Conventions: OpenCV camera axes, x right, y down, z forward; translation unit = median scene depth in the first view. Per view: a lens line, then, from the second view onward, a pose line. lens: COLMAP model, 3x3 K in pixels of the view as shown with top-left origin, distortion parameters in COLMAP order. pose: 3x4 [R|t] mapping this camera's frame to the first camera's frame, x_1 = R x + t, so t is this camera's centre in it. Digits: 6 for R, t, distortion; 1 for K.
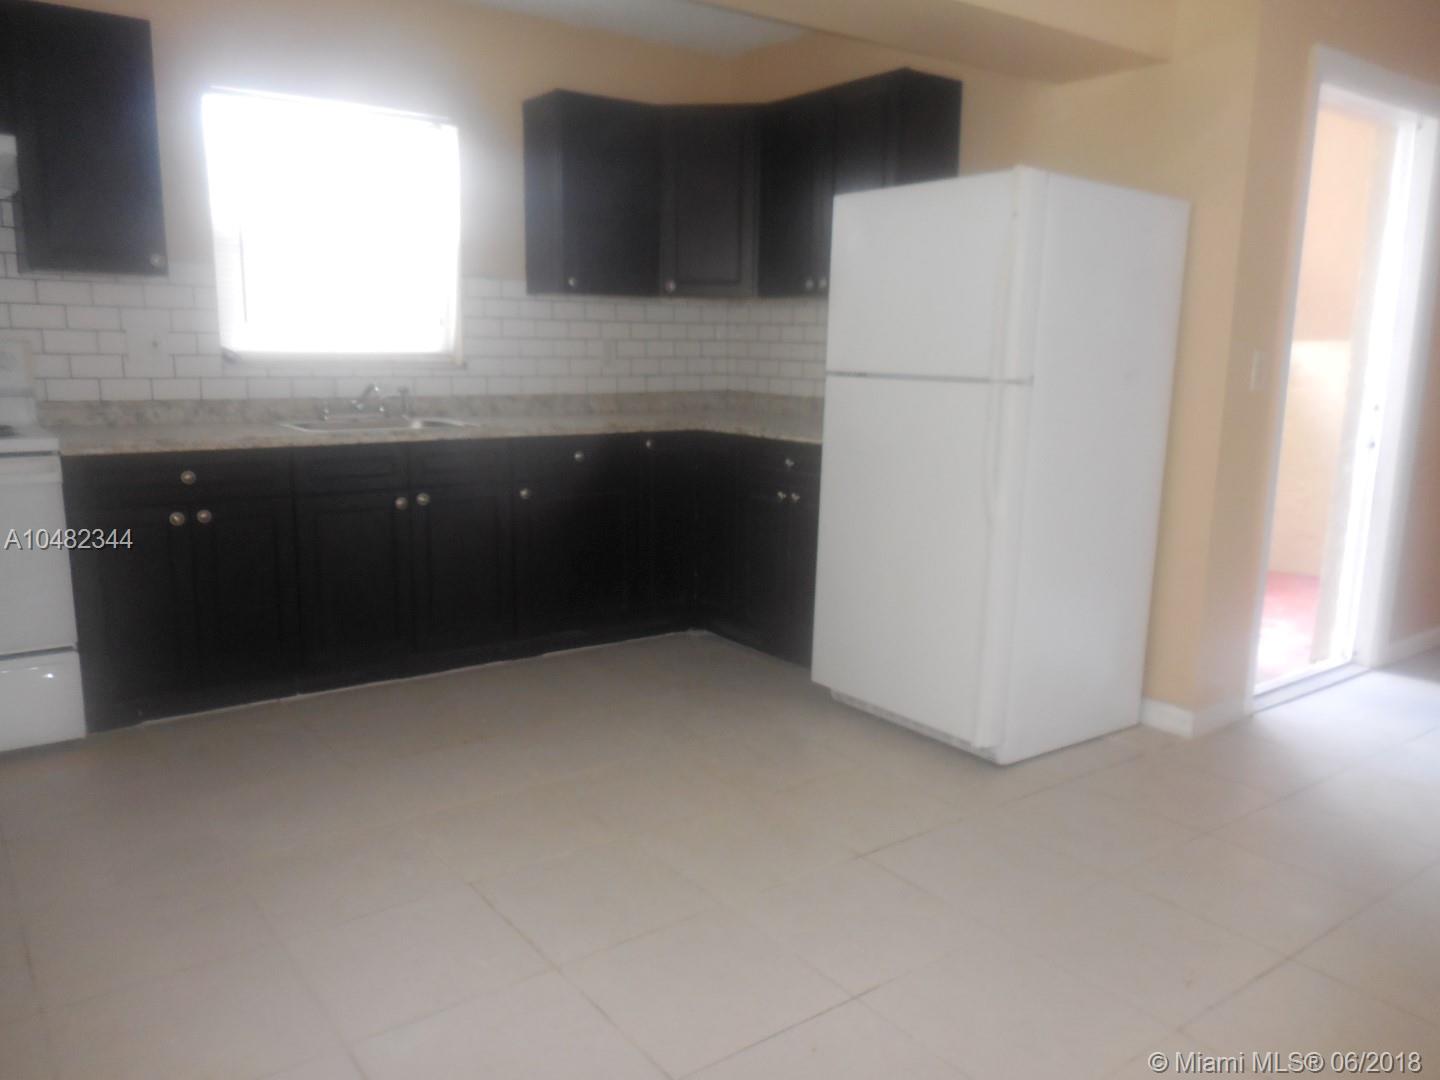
lens RADIAL K [[1068.2, 0, 720.0], [0, 1068.2, 540.0], [0, 0, 1]] dist [0.011884, 0.003138]
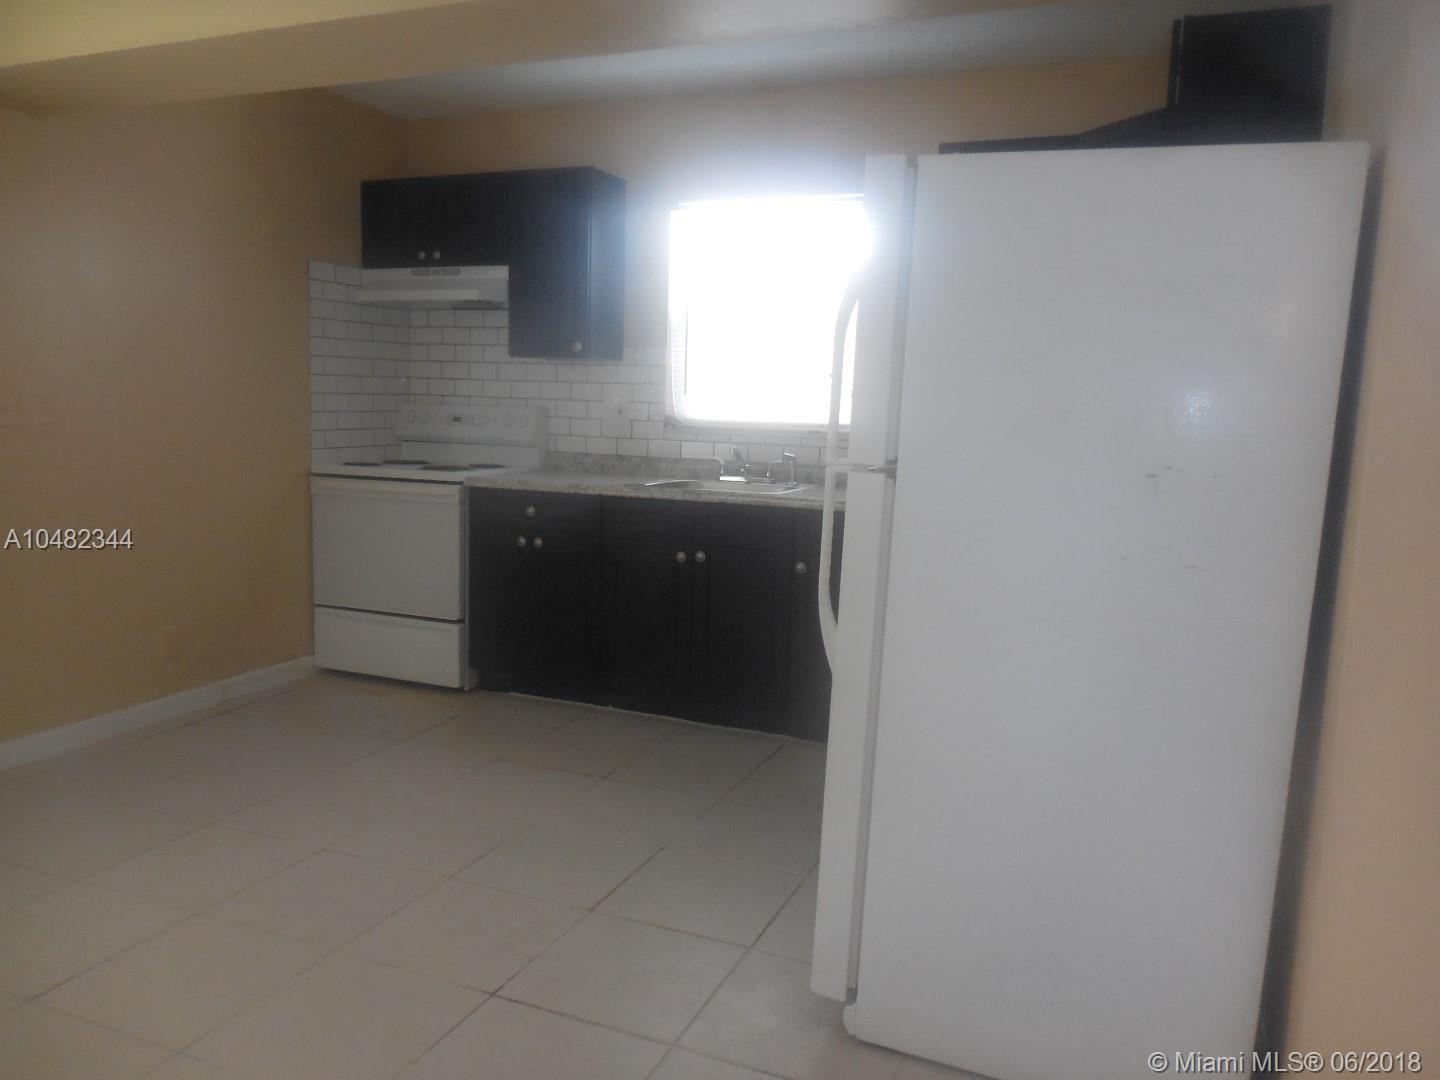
lens RADIAL K [[1056.2, 0, 720.0], [0, 1056.2, 540.0], [0, 0, 1]] dist [-0.006175, -0.000711]
pose [[0.527771, 0.110578, -0.842158, 0.617853], [-0.175985, 0.984211, 0.018942, -0.077686], [0.830956, 0.138210, 0.538898, 0.448910]]
